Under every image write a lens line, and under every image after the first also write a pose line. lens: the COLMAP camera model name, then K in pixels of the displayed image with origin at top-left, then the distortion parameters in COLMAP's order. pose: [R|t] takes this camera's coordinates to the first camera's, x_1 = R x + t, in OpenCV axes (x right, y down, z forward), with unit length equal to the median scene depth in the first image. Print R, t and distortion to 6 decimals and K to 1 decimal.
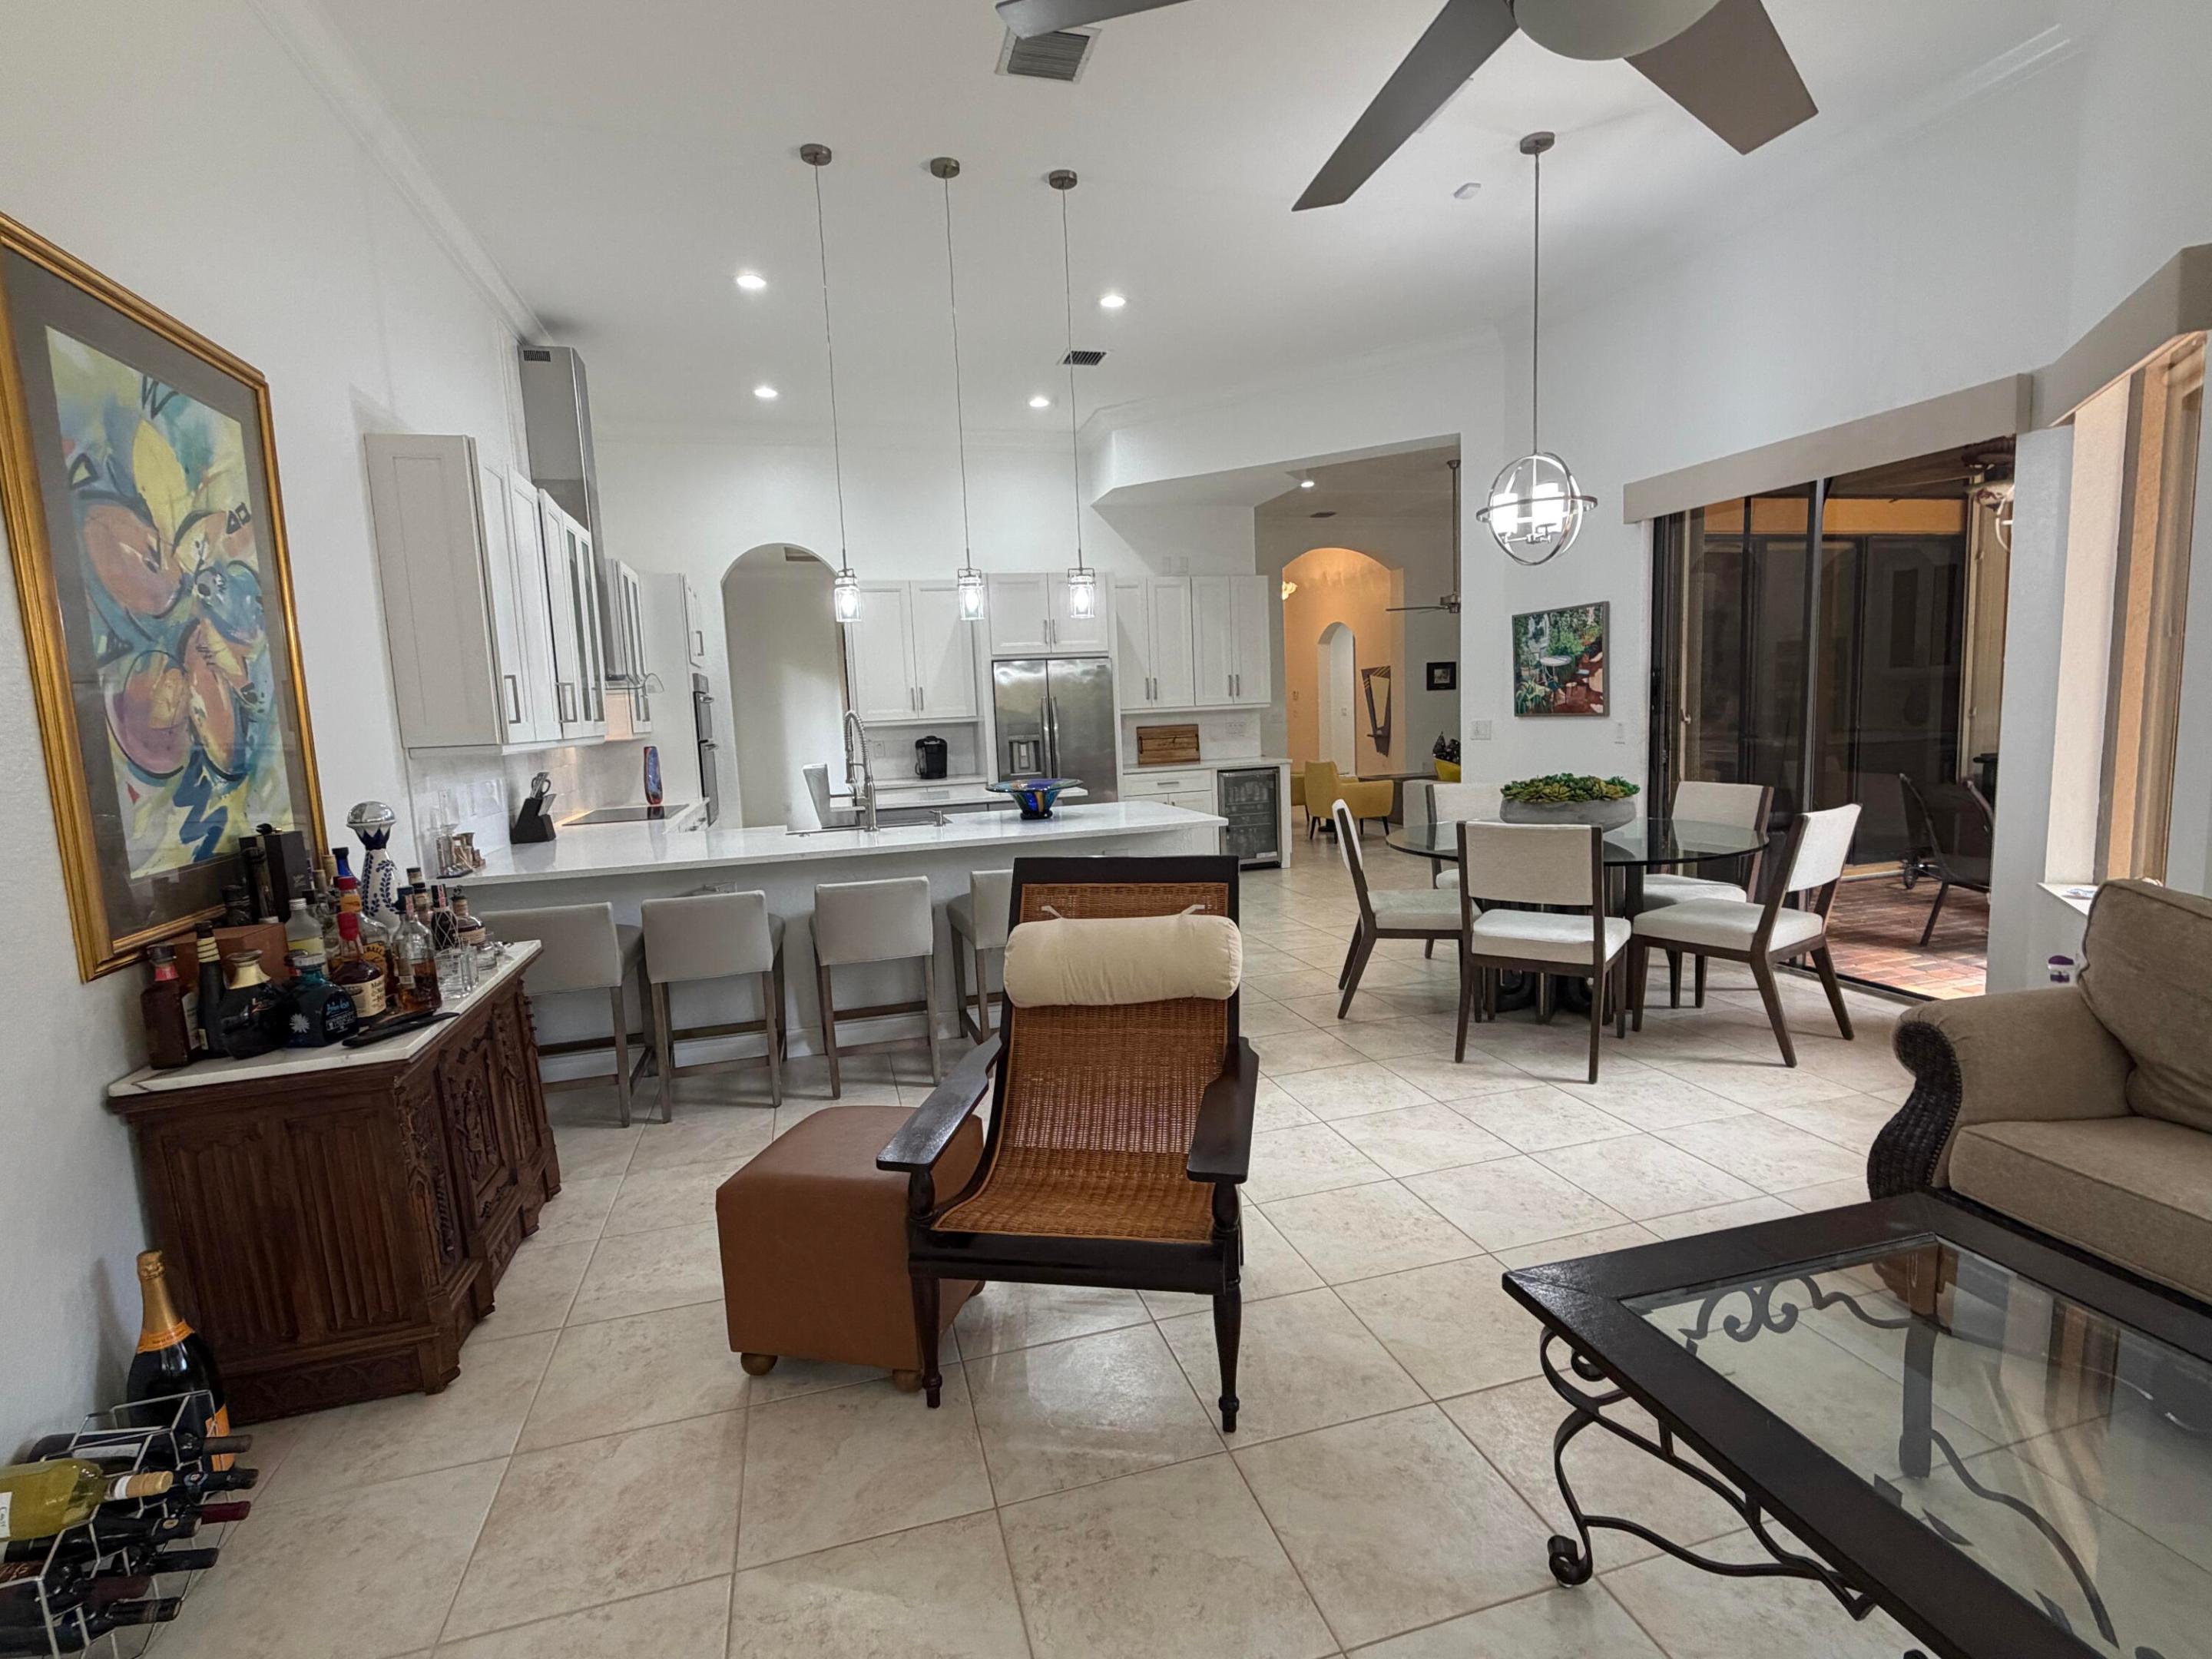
lens RADIAL K [[1036.0, 0, 1096.6], [0, 1036.0, 823.6], [0, 0, 1]] dist [0.001442, 0.000423]
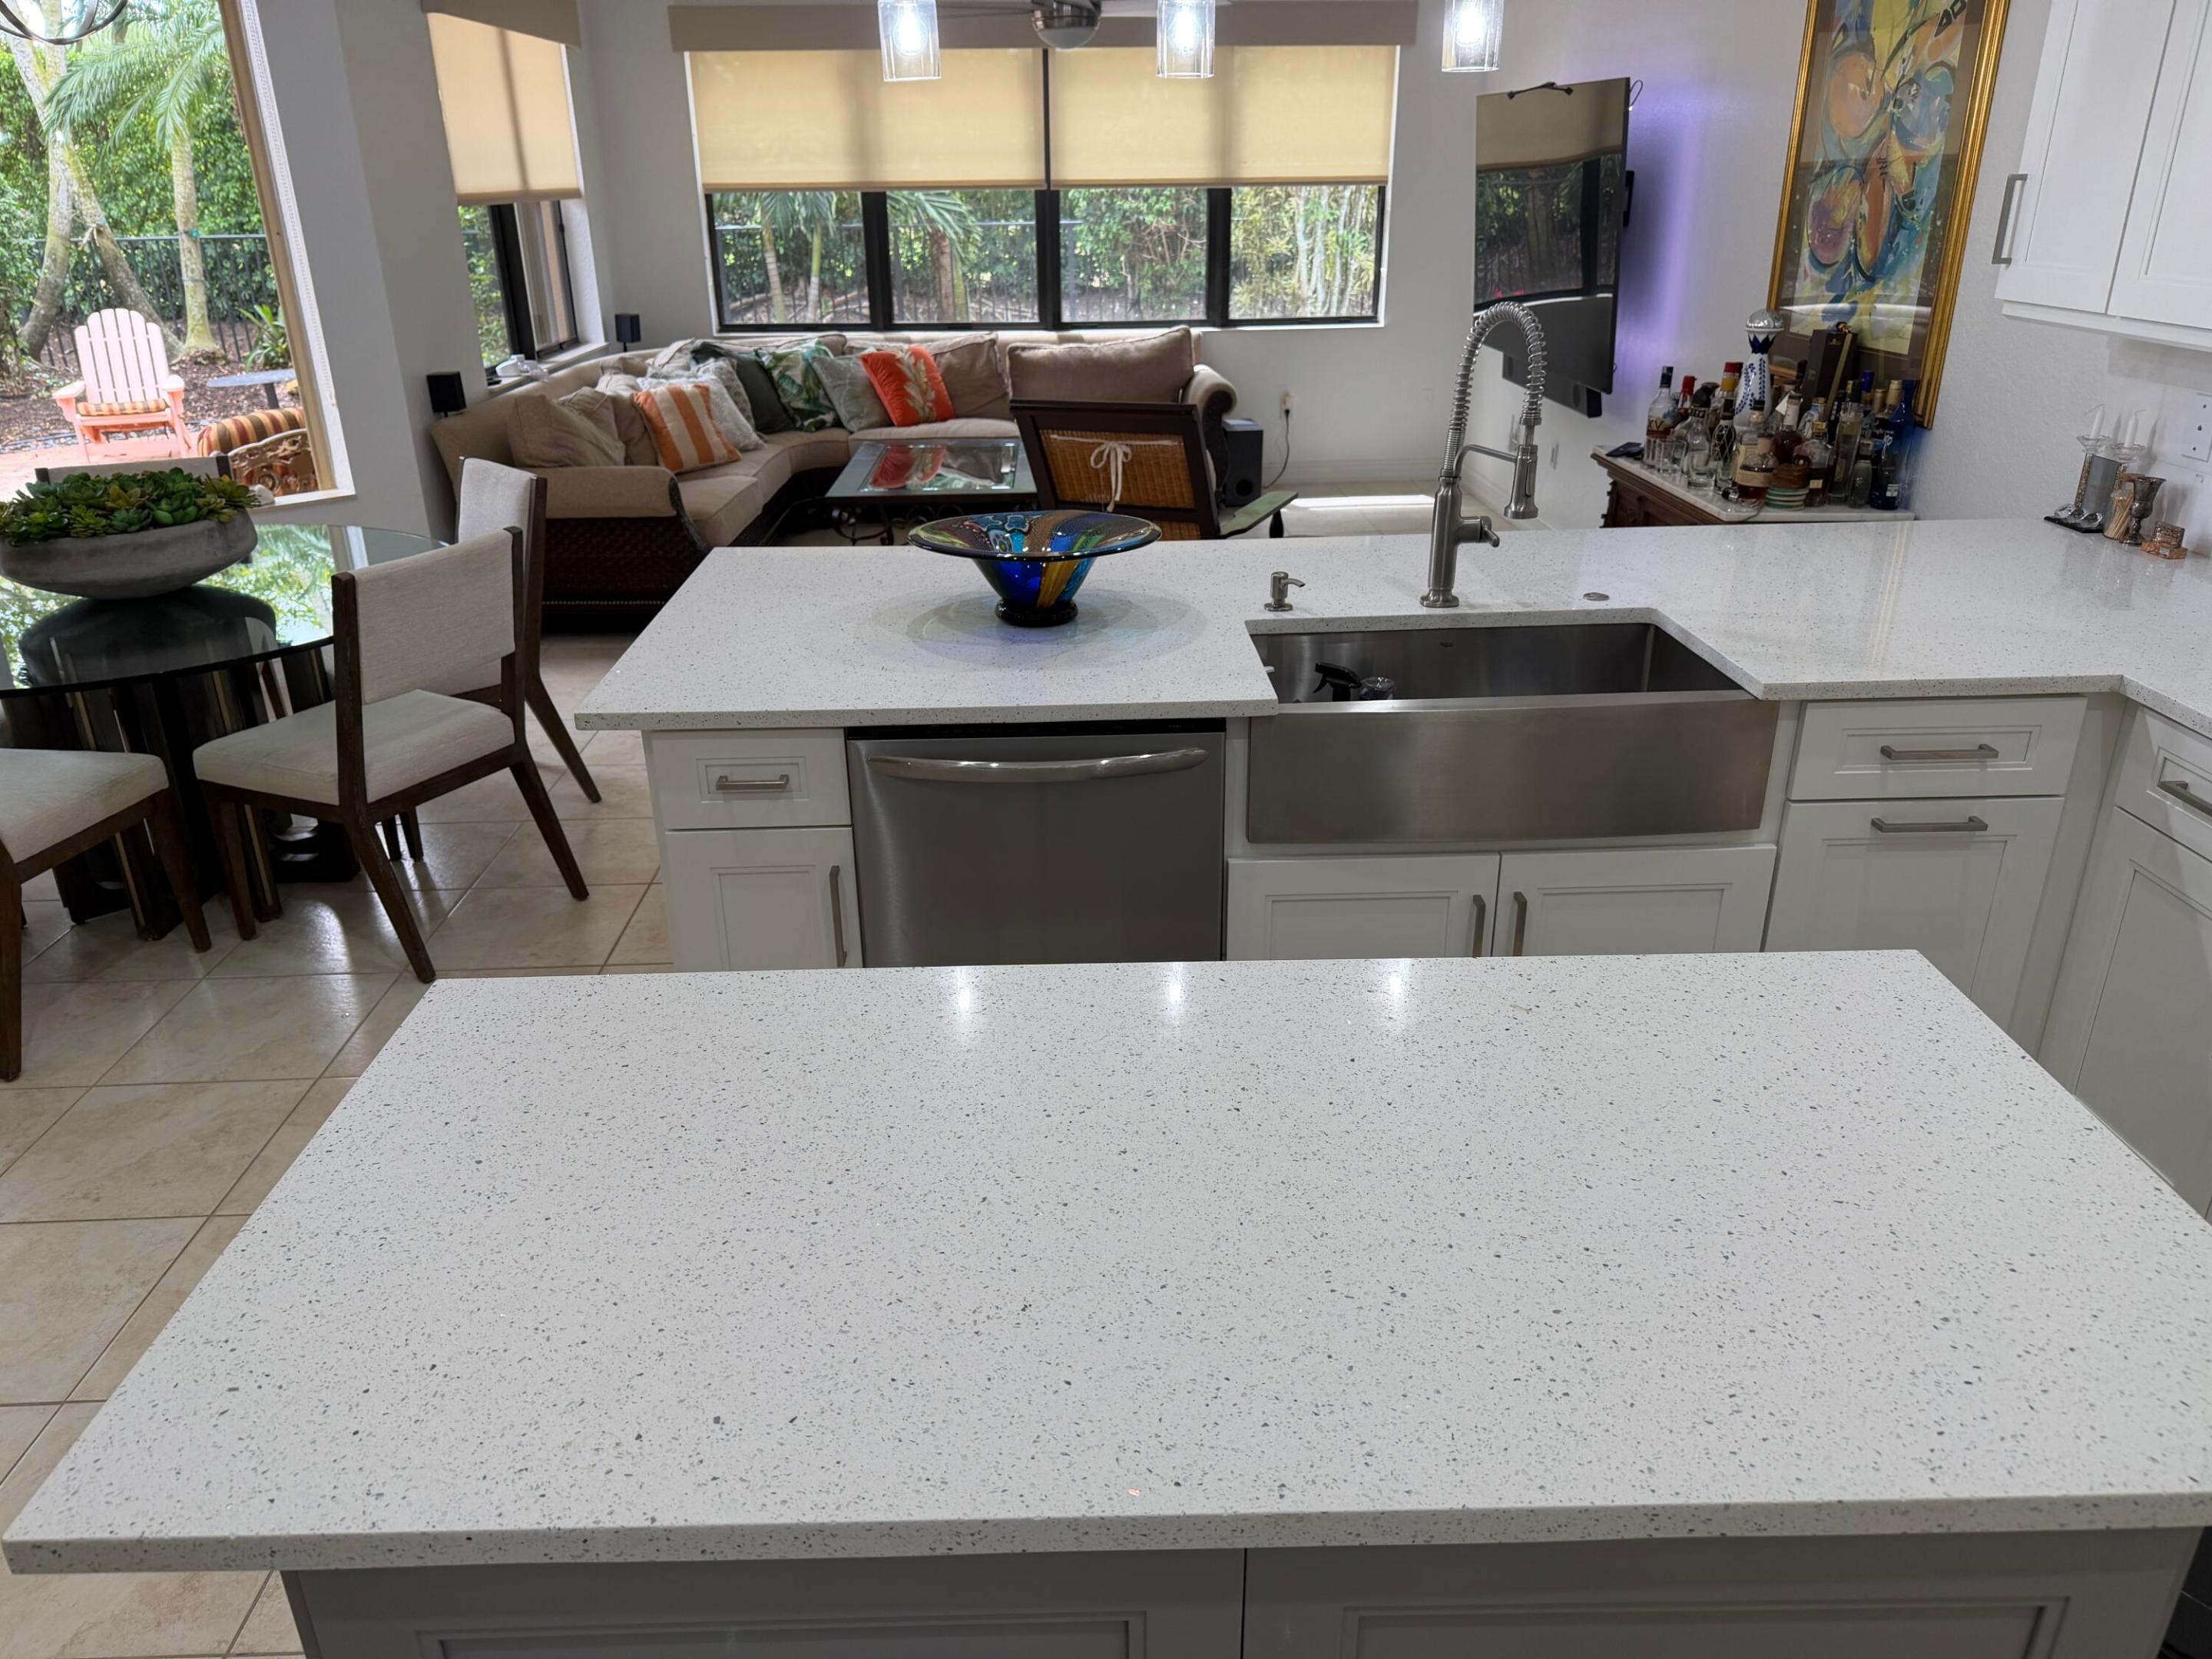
lens RADIAL K [[1549.7, 0, 1108.6], [0, 1549.7, 849.9], [0, 0, 1]] dist [0.067776, -0.090475]
pose [[-0.971619, -0.040863, 0.232995, -0.258534], [0.081045, 0.867849, 0.490174, -0.246355], [-0.222234, 0.495145, -0.839907, 1.754213]]
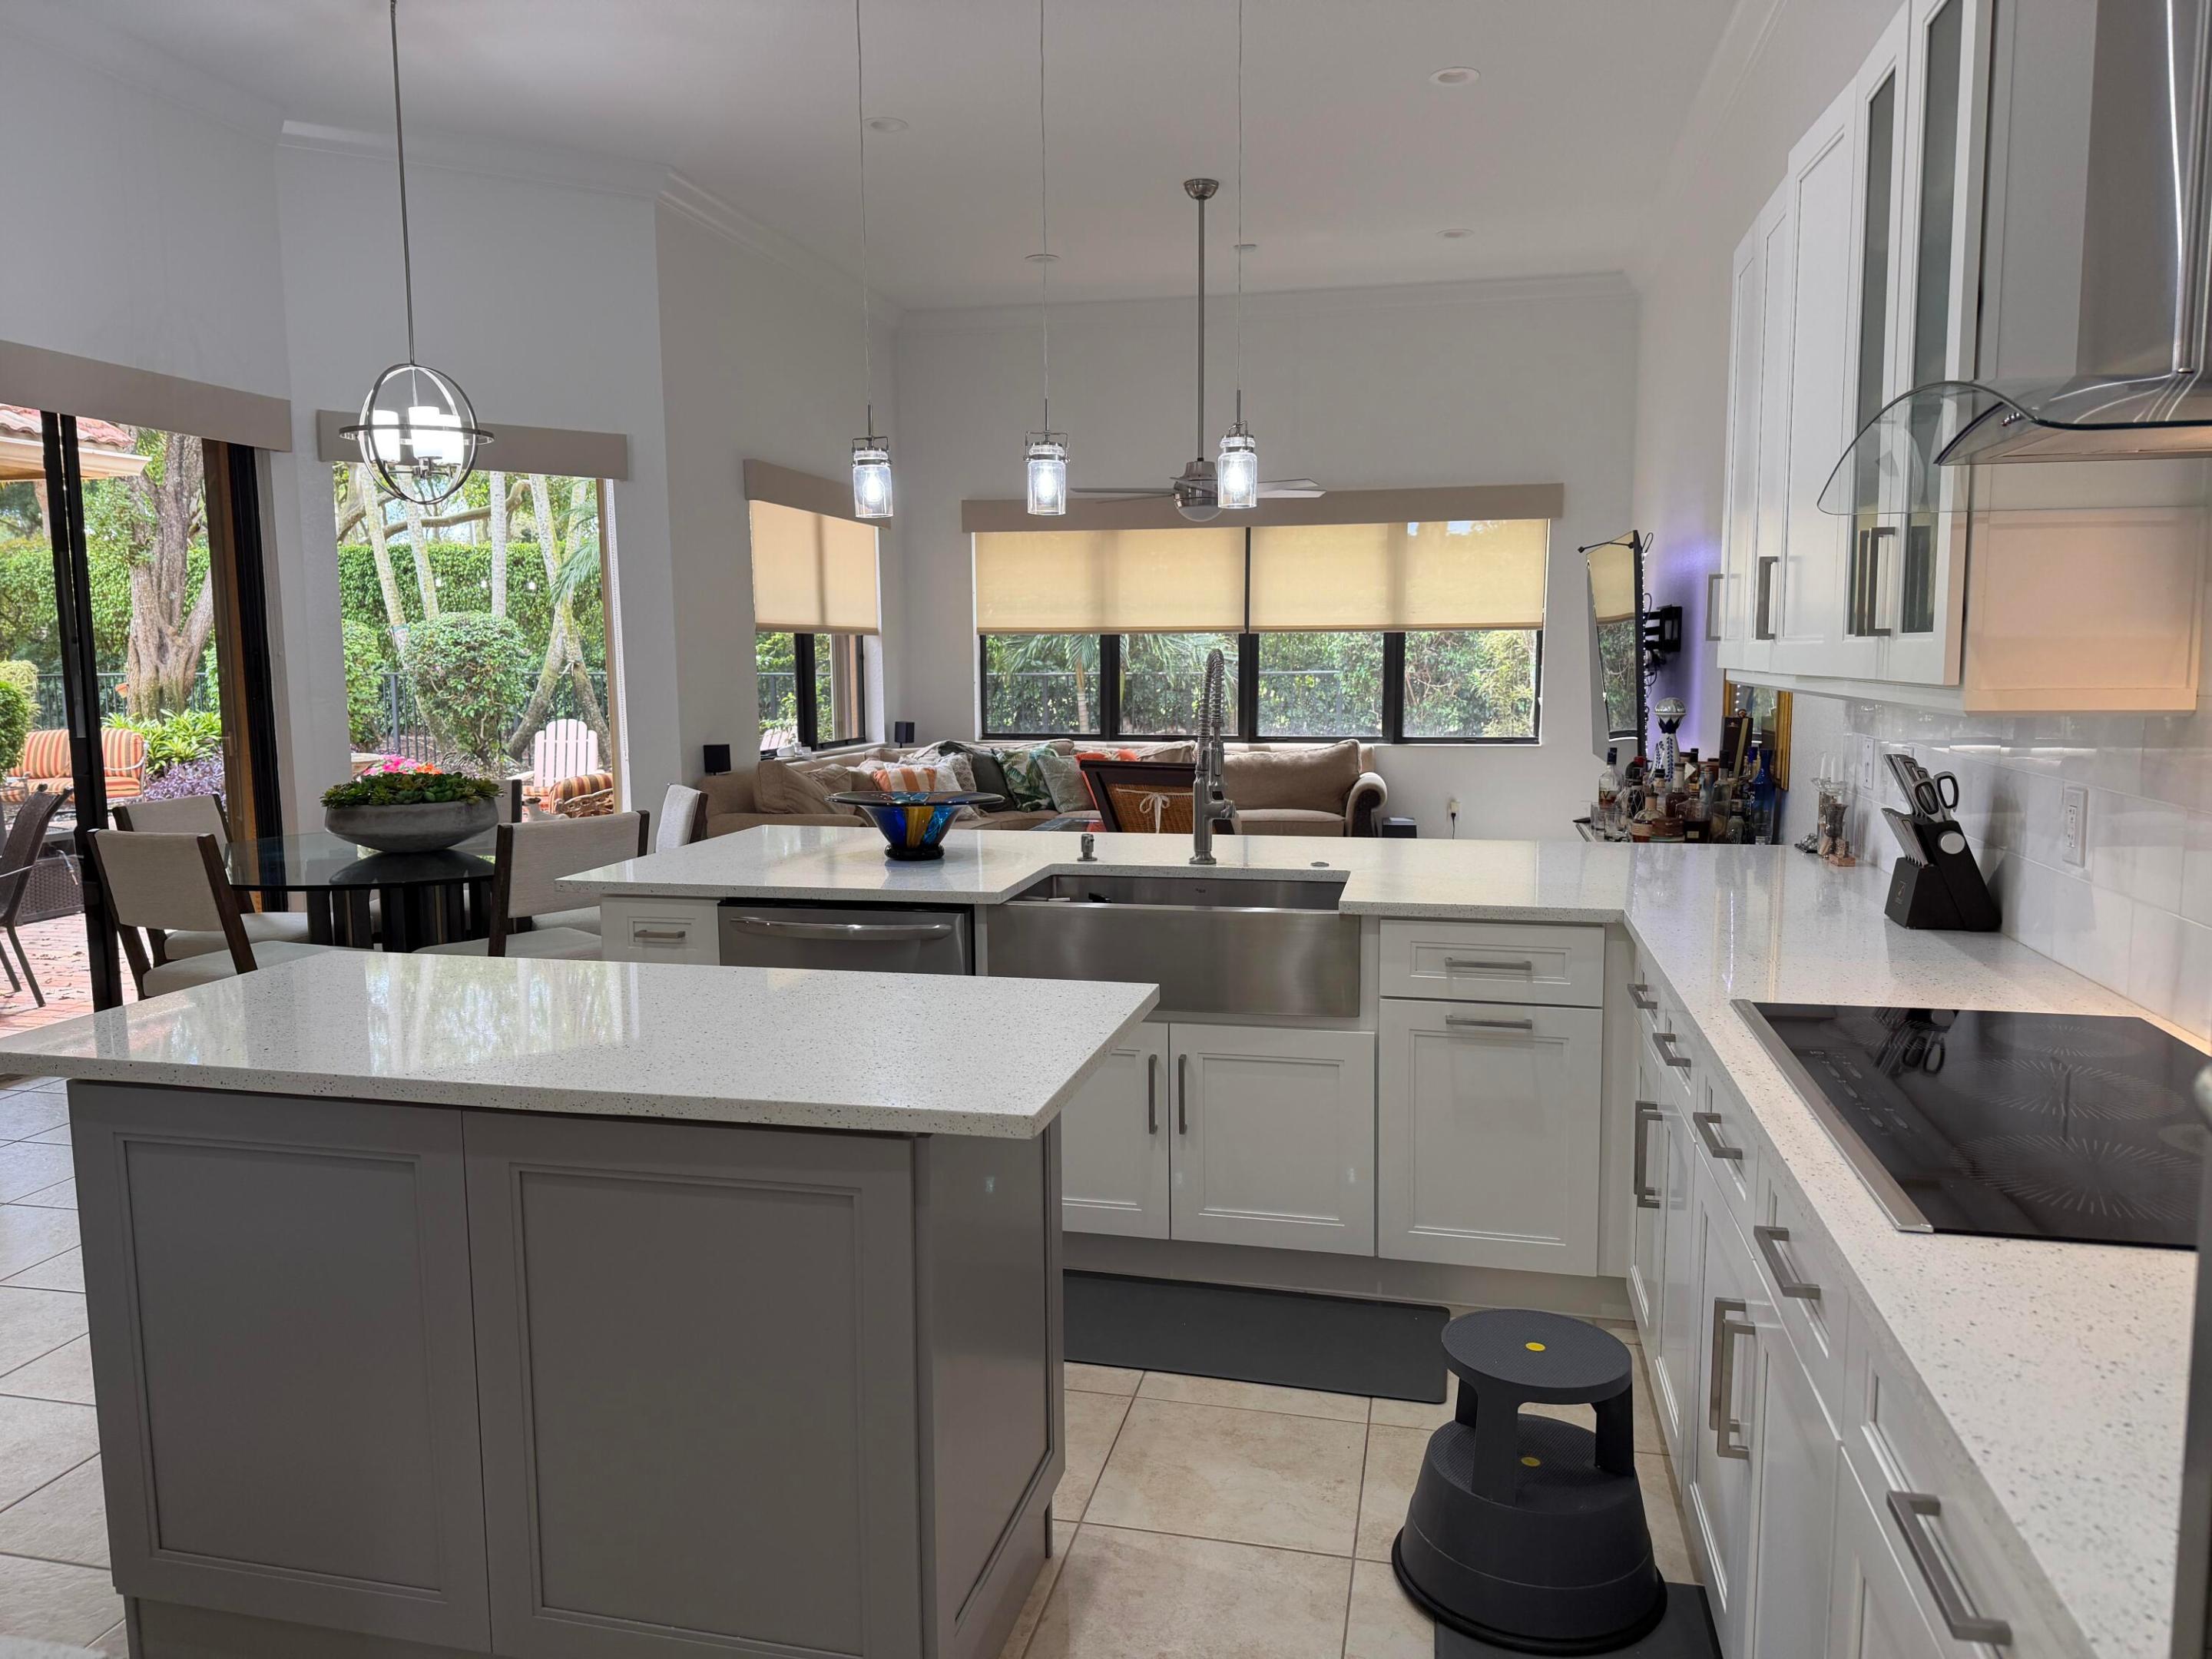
lens RADIAL K [[1549.7, 0, 1131.7], [0, 1549.7, 857.2], [0, 0, 1]] dist [0.067776, -0.090475]
pose [[-0.885968, -0.012317, 0.463583, -0.626350], [0.096563, 0.972837, 0.210392, -0.191318], [-0.453582, 0.231165, -0.860713, 1.897182]]
